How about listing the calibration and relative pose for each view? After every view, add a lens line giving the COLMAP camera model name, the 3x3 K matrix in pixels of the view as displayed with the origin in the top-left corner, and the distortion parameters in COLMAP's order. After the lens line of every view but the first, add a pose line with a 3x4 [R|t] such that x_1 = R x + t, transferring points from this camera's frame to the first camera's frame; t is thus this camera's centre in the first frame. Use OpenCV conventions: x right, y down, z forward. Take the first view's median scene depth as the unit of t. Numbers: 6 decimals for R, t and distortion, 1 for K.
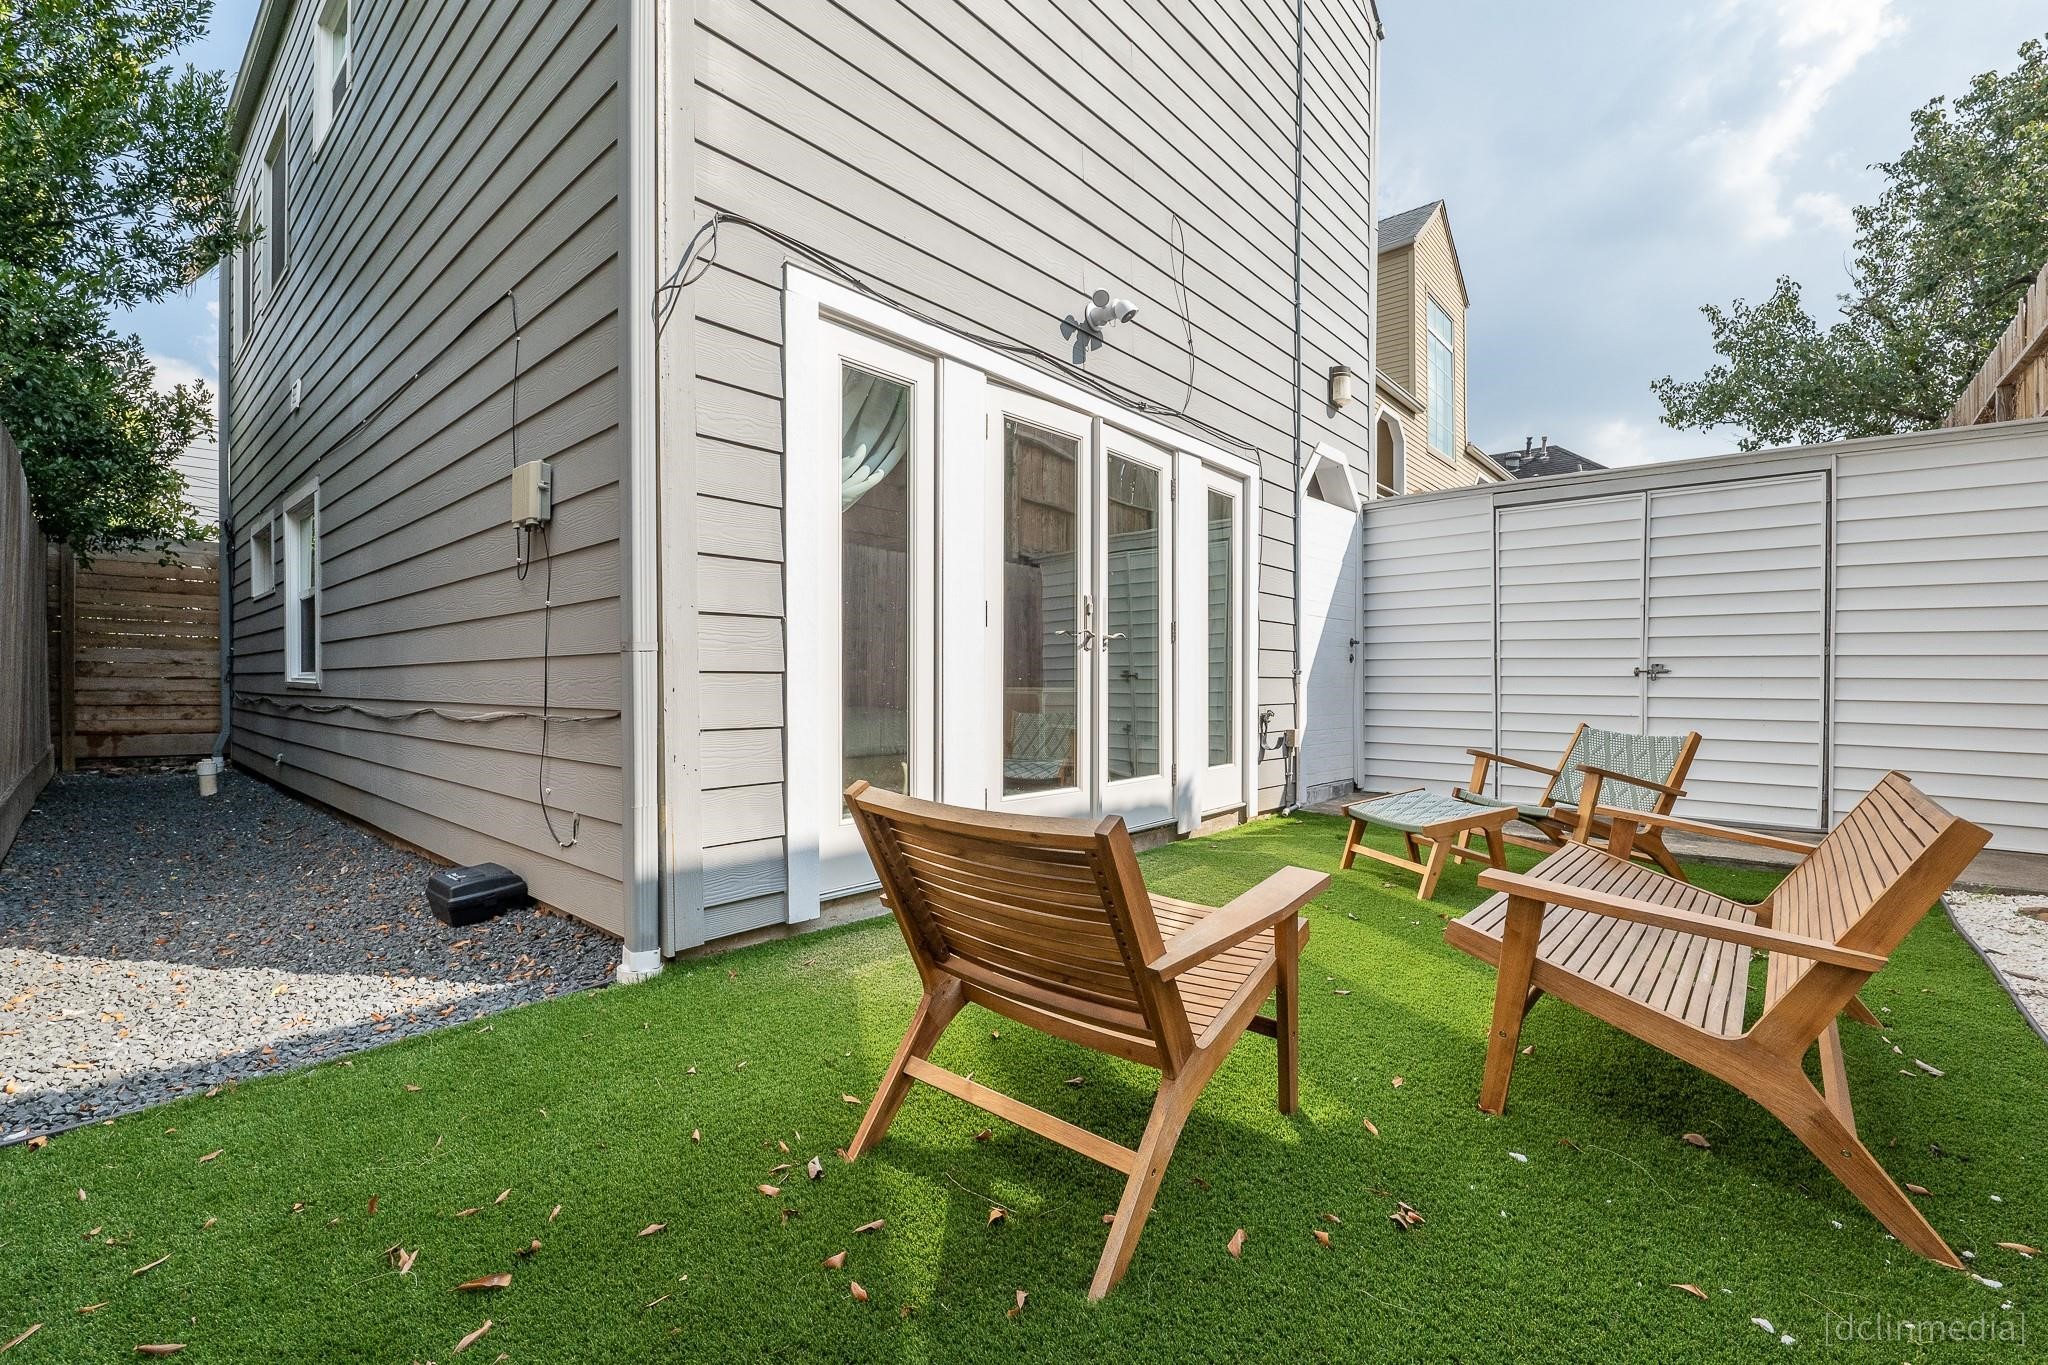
lens RADIAL K [[850.3, 0, 1020.4], [0, 850.3, 685.2], [0, 0, 1]] dist [-0.009509, -0.000205]
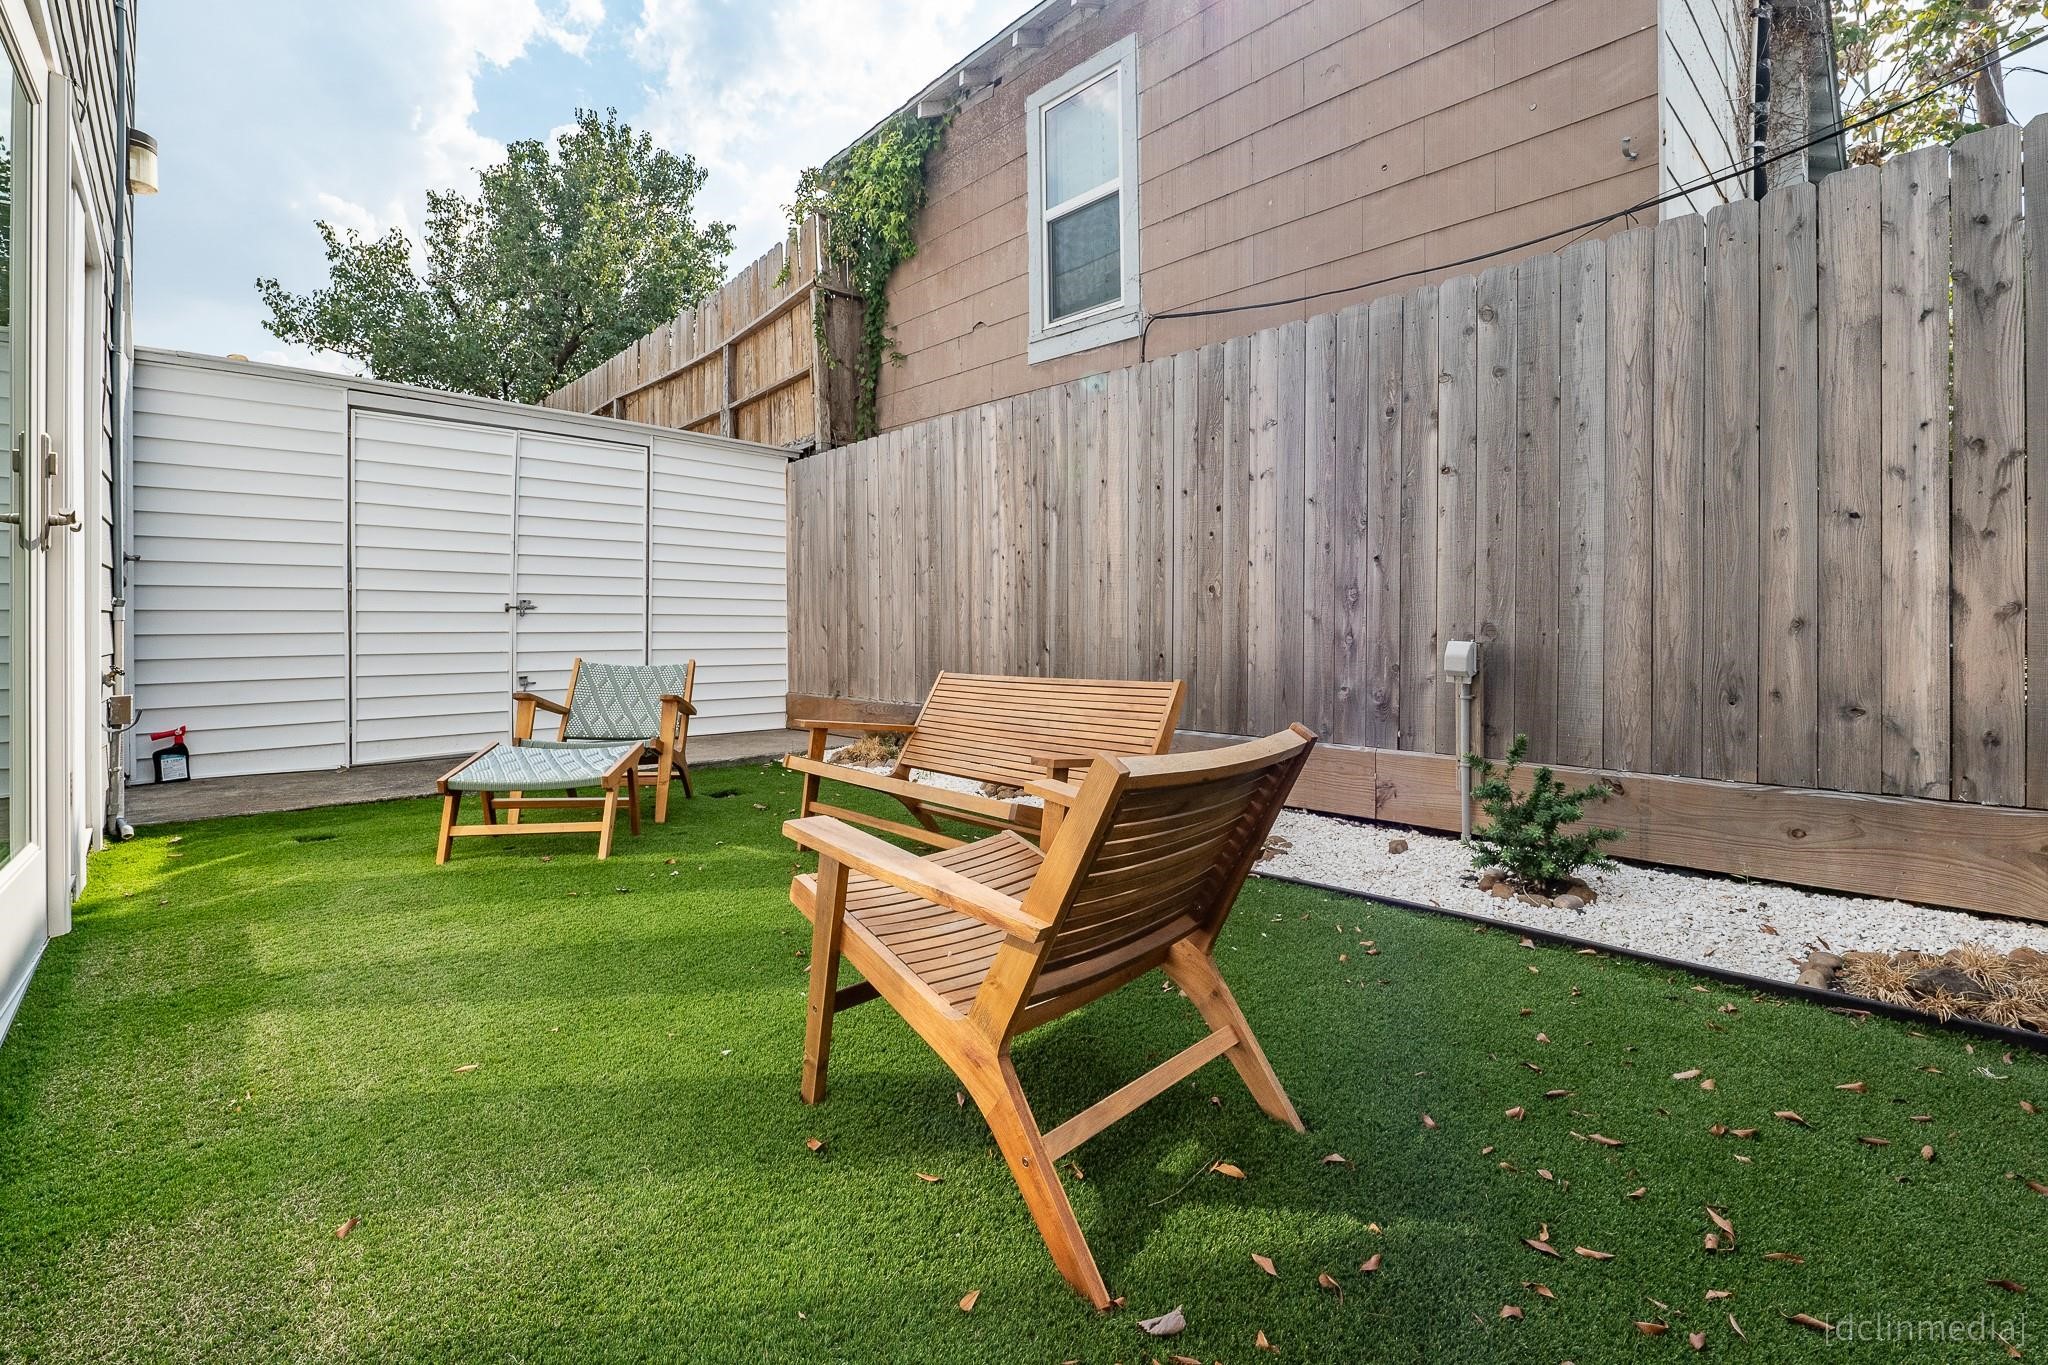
lens RADIAL K [[907.4, 0, 1008.4], [0, 907.4, 623.7], [0, 0, 1]] dist [-0.023610, -0.000160]
pose [[0.091586, -0.006746, 0.995774, -0.255150], [0.001315, 0.999977, 0.006654, -0.002345], [-0.995796, 0.000700, 0.091593, 0.278451]]
